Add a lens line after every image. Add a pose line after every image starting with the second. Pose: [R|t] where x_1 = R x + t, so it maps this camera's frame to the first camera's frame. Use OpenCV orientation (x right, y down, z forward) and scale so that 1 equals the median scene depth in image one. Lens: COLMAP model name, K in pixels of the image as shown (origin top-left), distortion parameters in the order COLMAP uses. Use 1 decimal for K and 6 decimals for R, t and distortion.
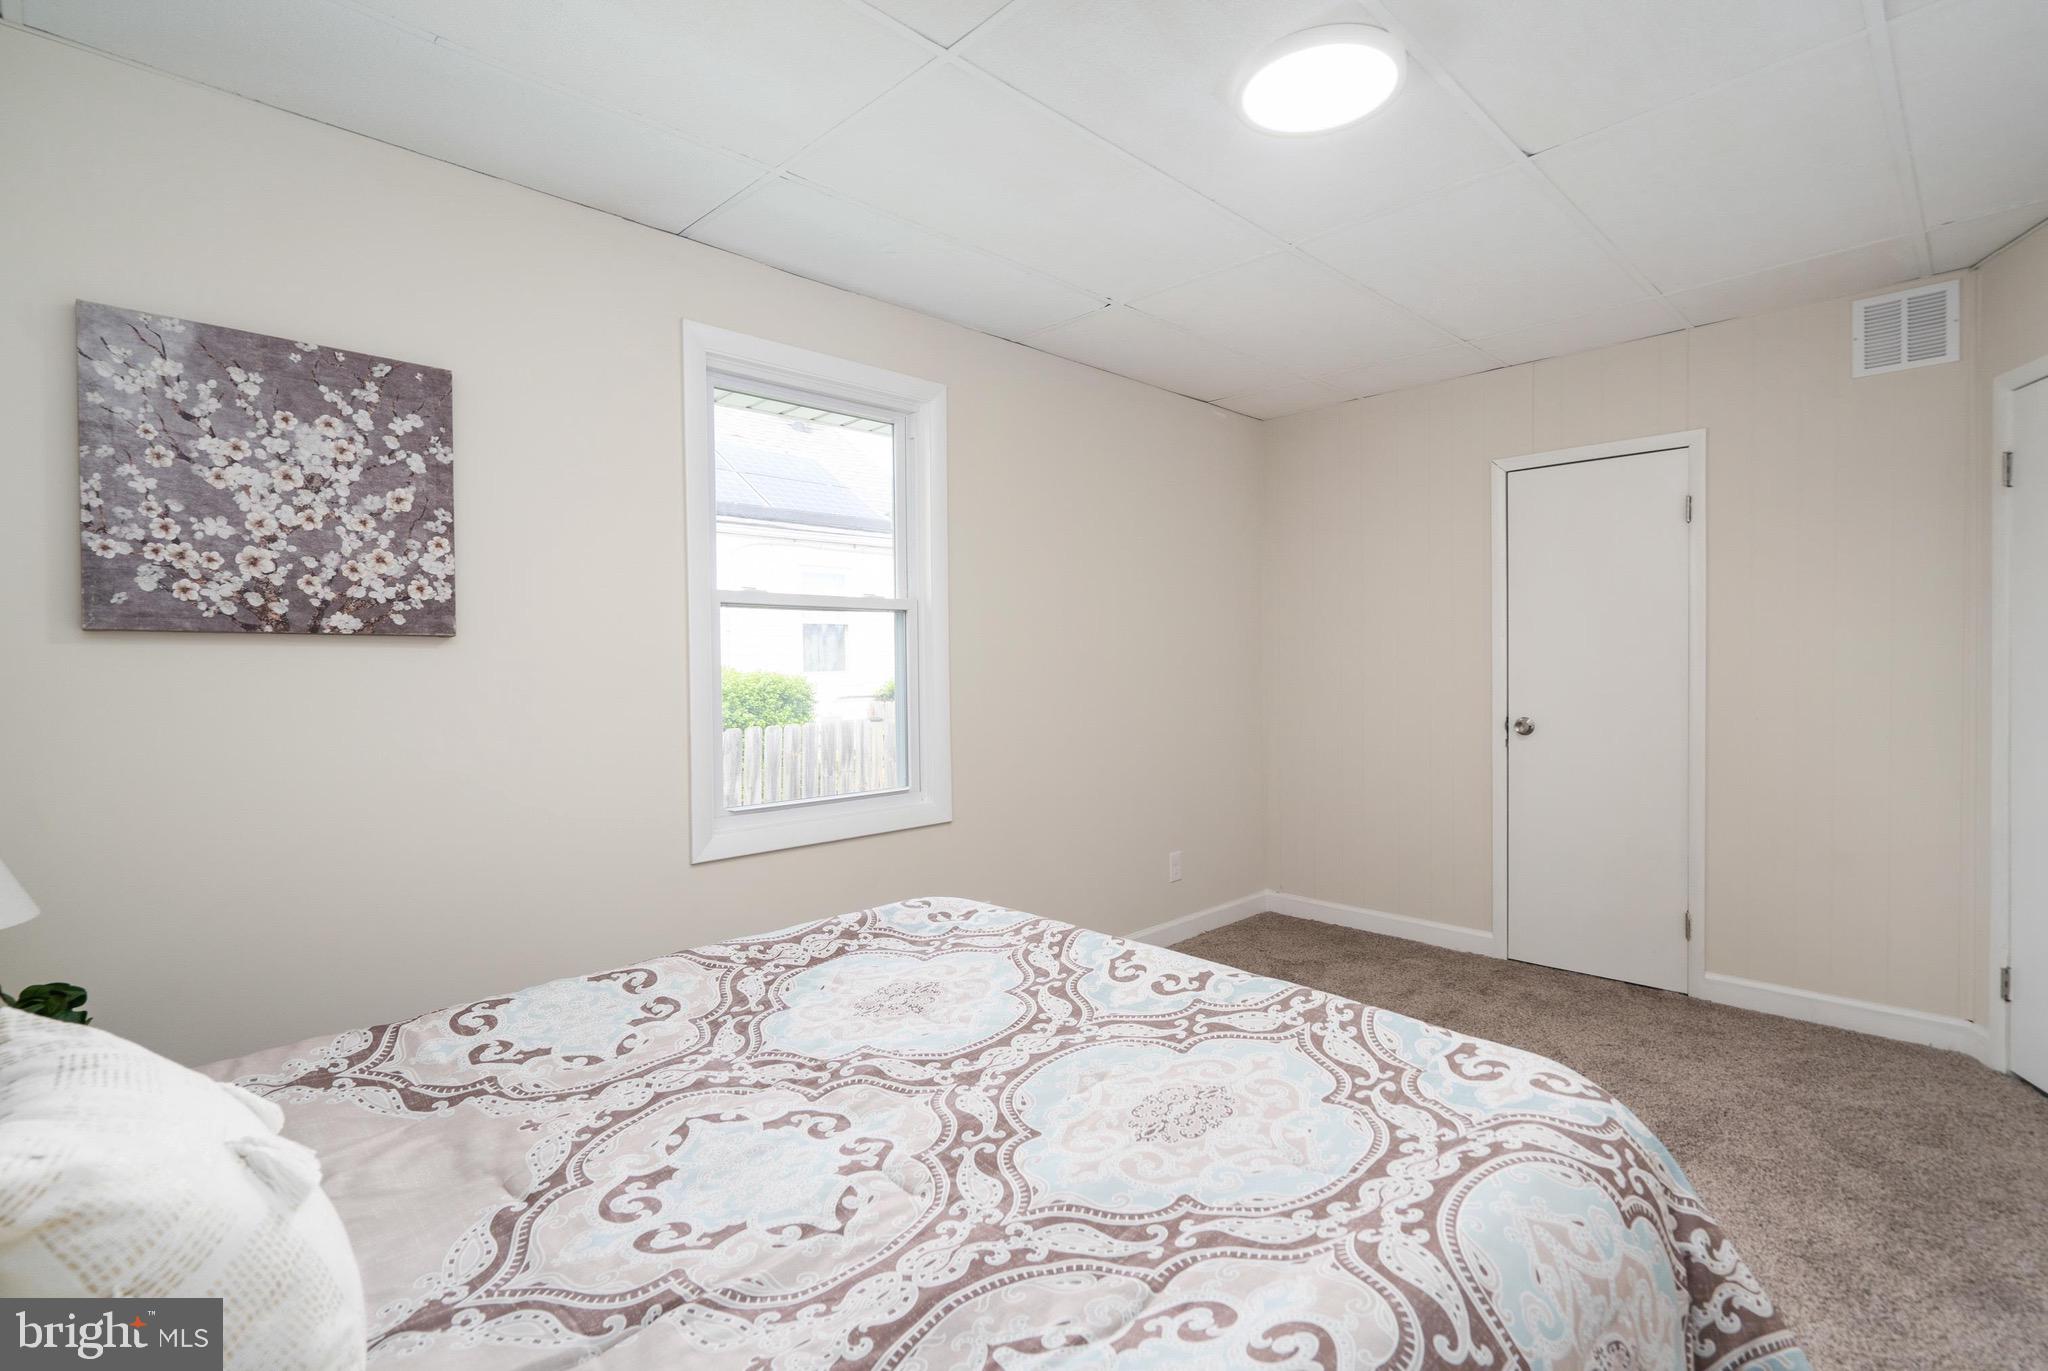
lens RADIAL K [[958.5, 0, 1027.9], [0, 958.5, 678.1], [0, 0, 1]] dist [-0.001158, 0.000430]
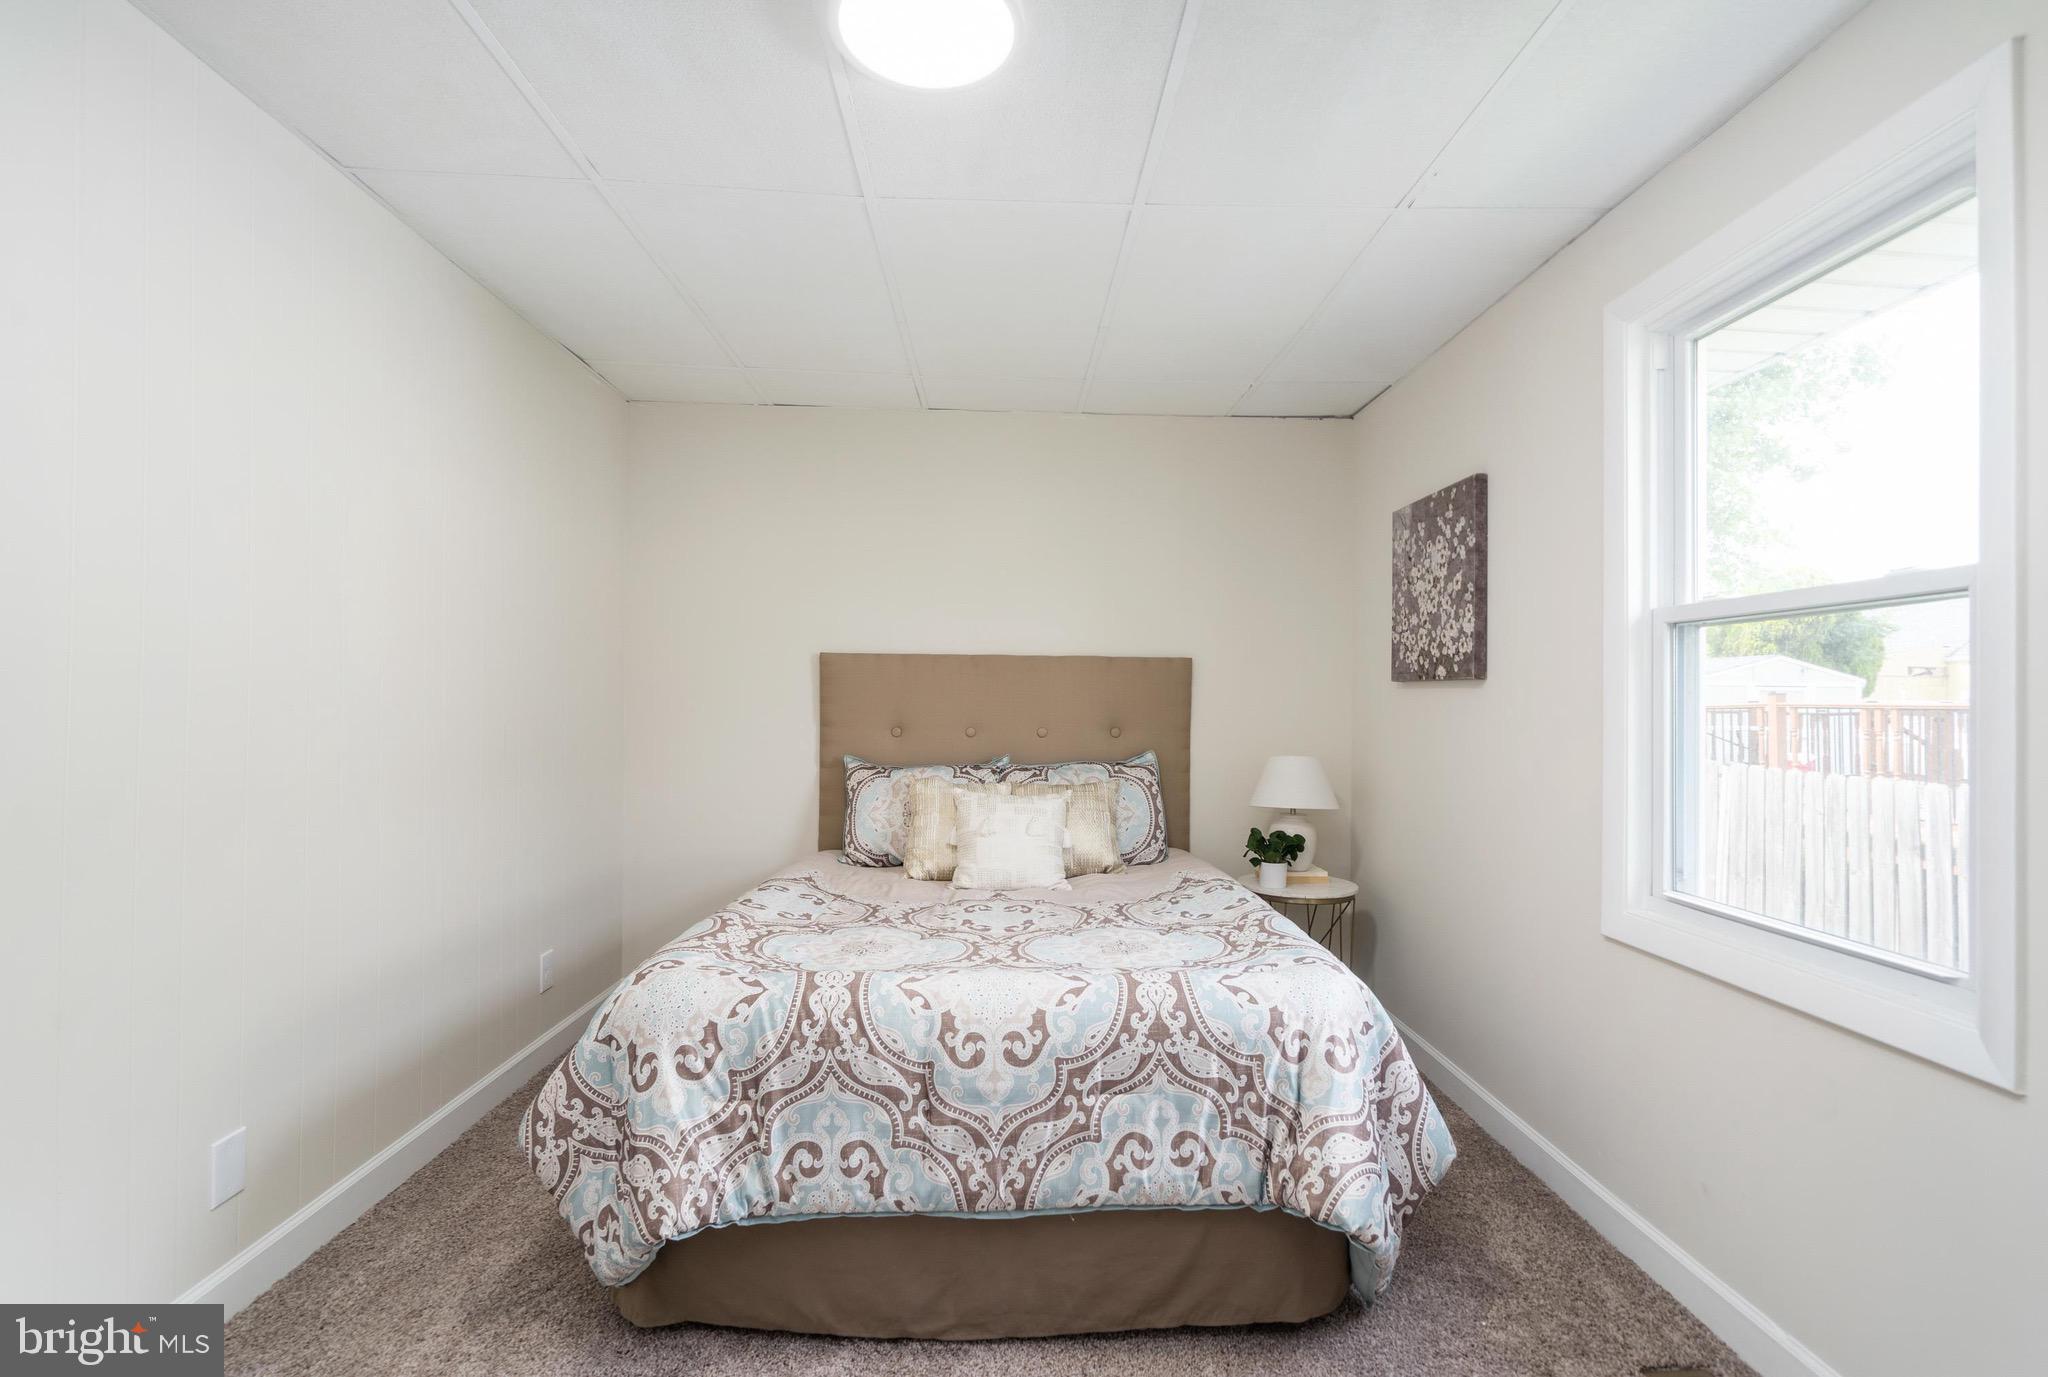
lens RADIAL K [[939.4, 0, 1030.8], [0, 939.4, 694.0], [0, 0, 1]] dist [-0.003124, 0.001082]
pose [[-0.678120, -0.001405, -0.734950, 0.804215], [-0.012892, 0.999867, 0.009983, -0.030933], [0.734838, 0.016244, -0.678048, 1.553989]]
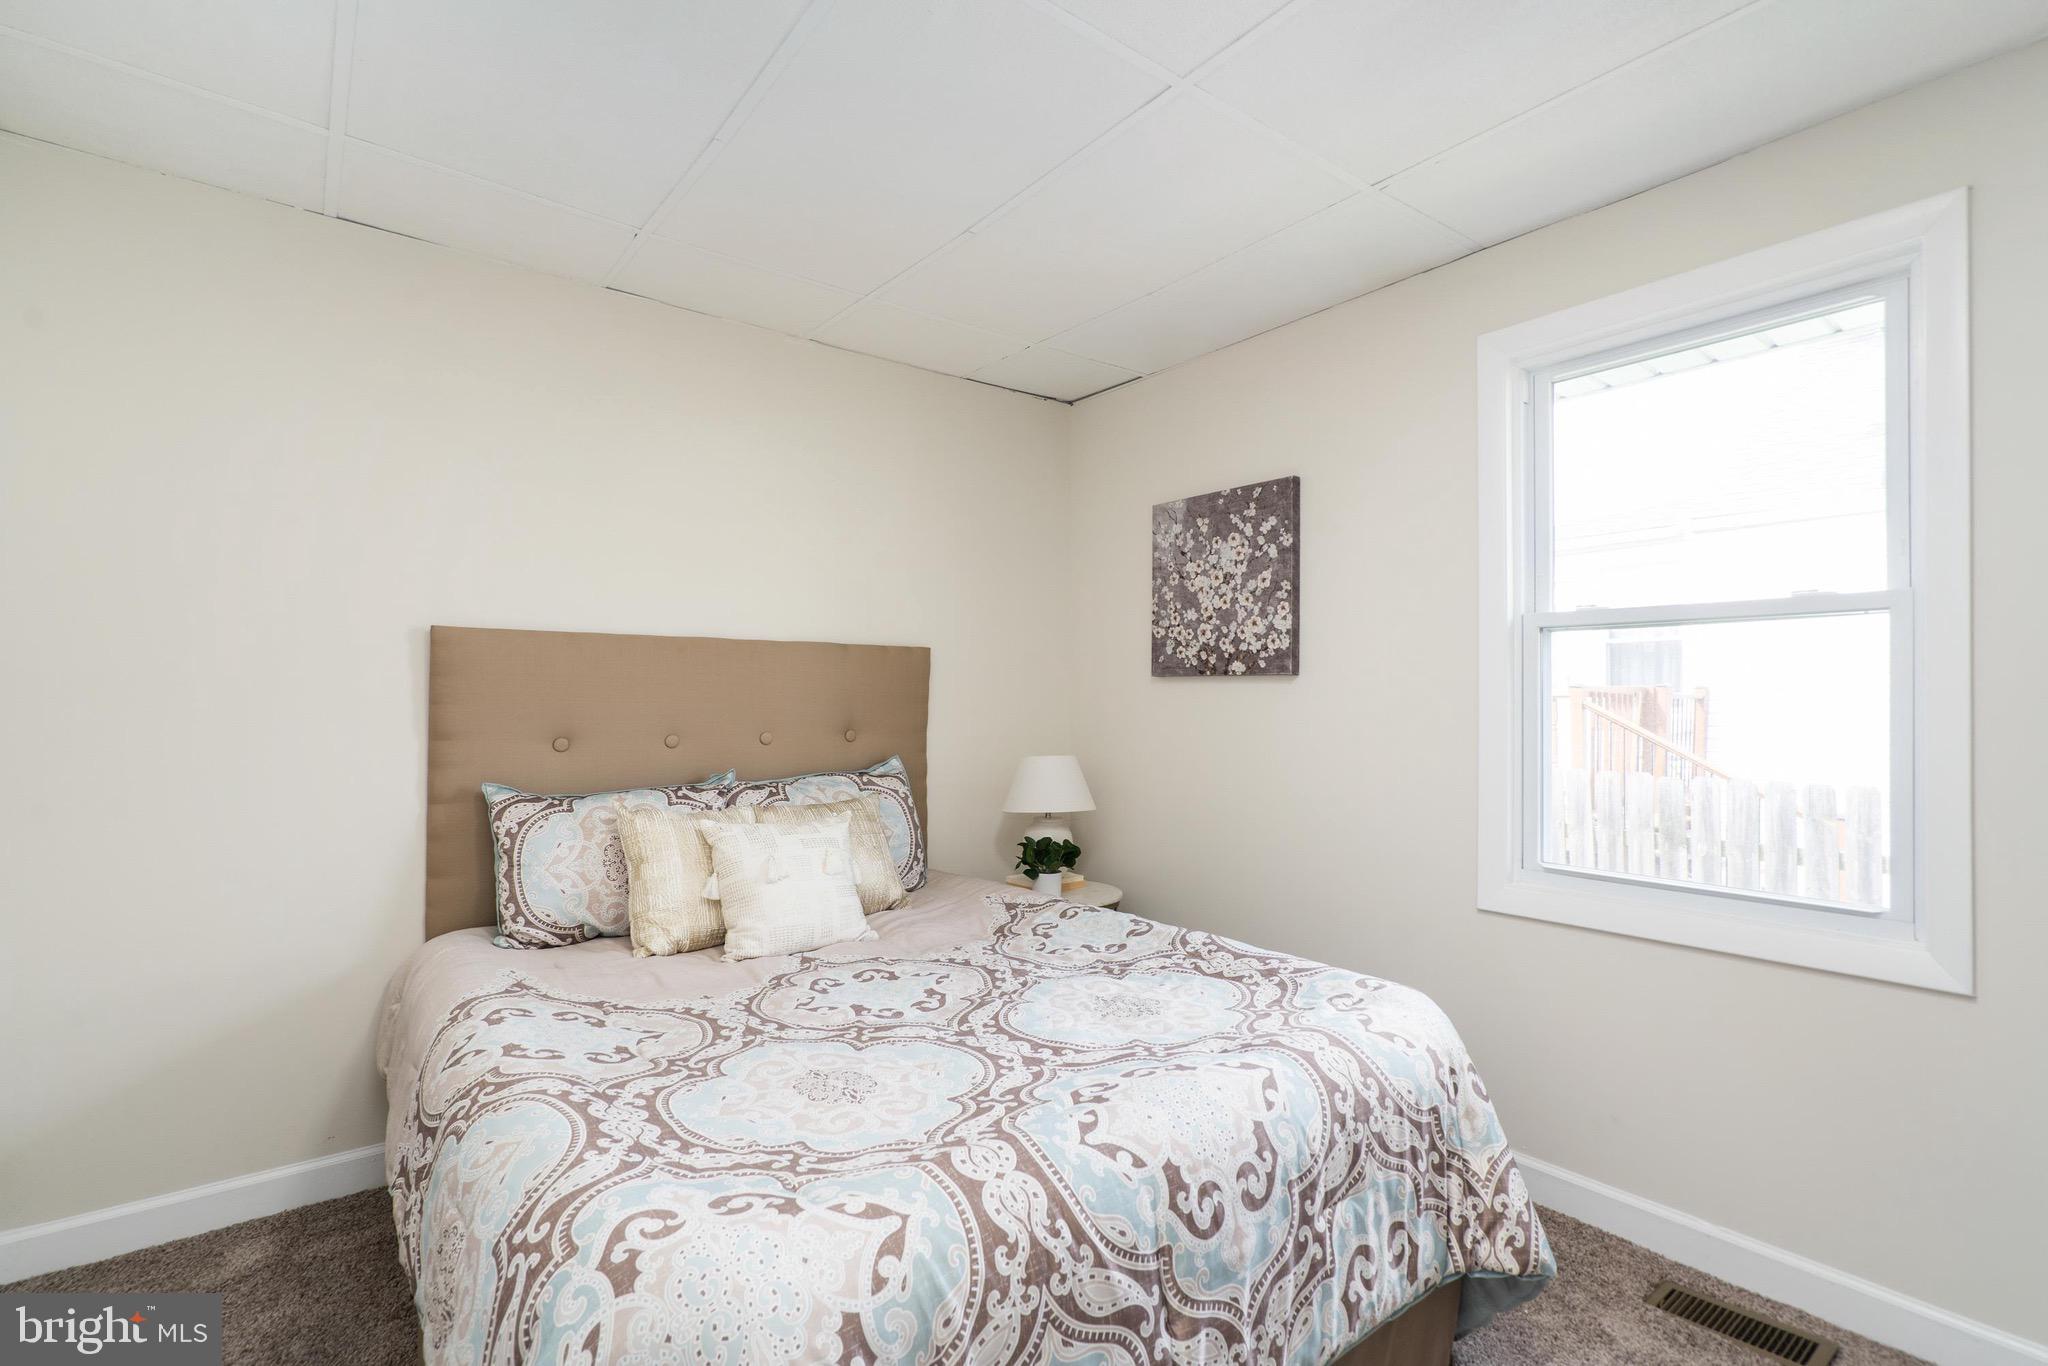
lens RADIAL K [[939.4, 0, 1030.8], [0, 939.4, 688.5], [0, 0, 1]] dist [-0.003124, 0.001082]
pose [[-0.122015, -0.000230, -0.992528, 0.809773], [-0.016527, 0.999862, 0.001800, -0.022542], [0.992391, 0.016623, -0.122002, 0.876855]]
